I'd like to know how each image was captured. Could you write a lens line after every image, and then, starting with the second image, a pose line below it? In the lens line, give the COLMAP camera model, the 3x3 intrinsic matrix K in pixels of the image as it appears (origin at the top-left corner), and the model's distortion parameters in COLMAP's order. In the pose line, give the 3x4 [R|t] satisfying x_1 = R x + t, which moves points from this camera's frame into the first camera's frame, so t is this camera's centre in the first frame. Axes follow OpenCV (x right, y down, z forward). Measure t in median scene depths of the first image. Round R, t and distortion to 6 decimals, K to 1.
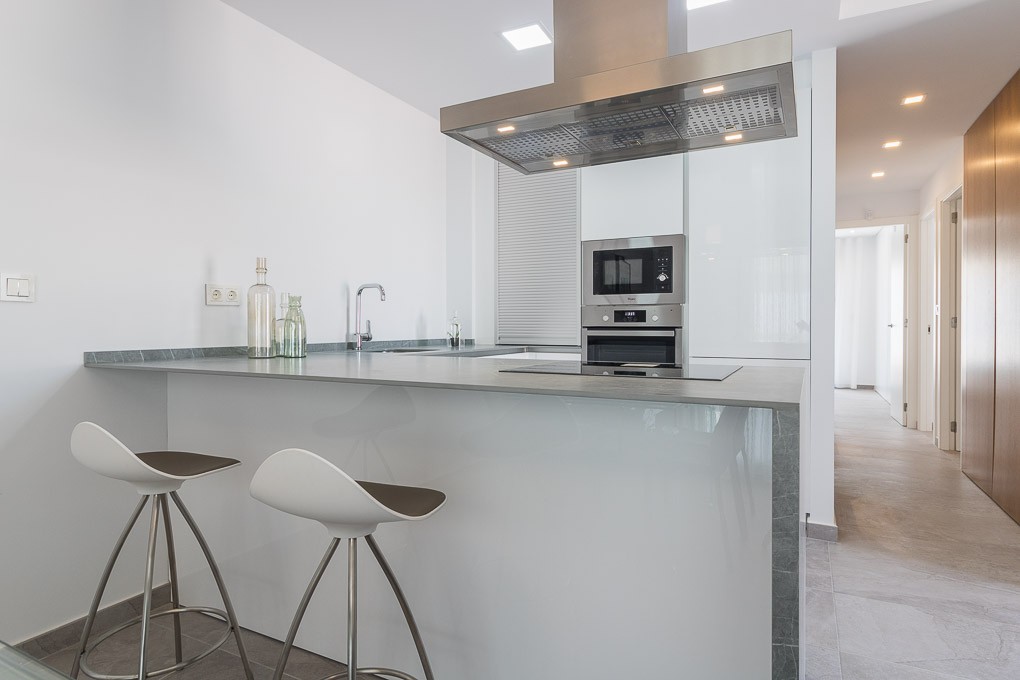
lens RADIAL K [[552.9, 0, 511.3], [0, 552.9, 336.7], [0, 0, 1]] dist [-0.015150, -0.000037]
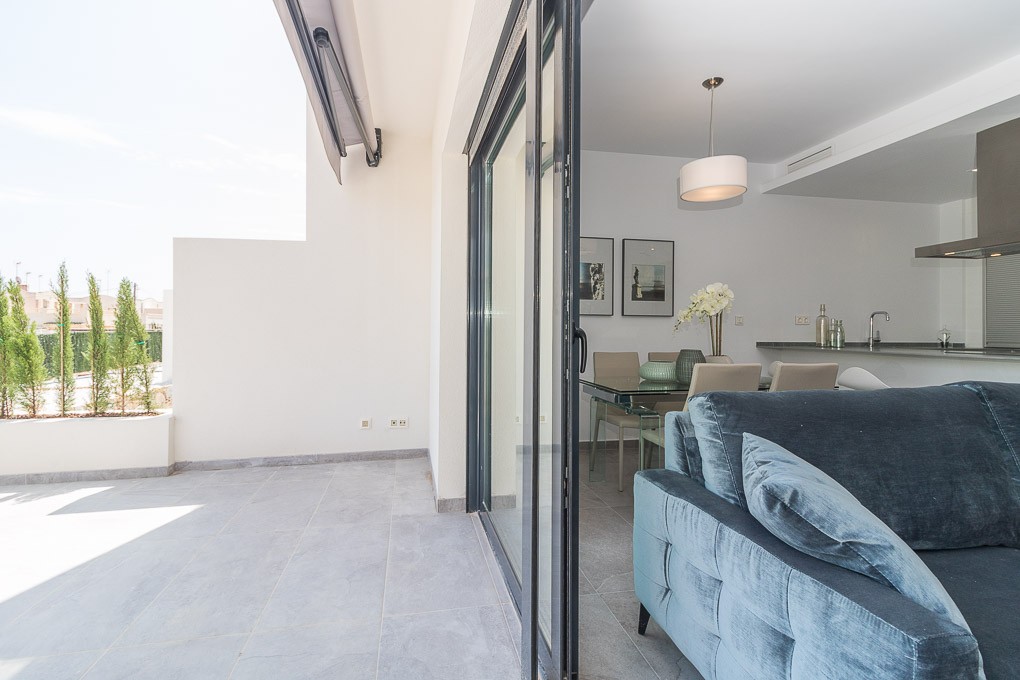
lens RADIAL K [[489.3, 0, 505.3], [0, 489.3, 330.0], [0, 0, 1]] dist [0.000025, 0.000501]
pose [[0.621536, 0.002892, -0.783380, 0.225581], [-0.023954, 0.999596, -0.015315, 0.020112], [0.783019, 0.028284, 0.621354, -0.902821]]
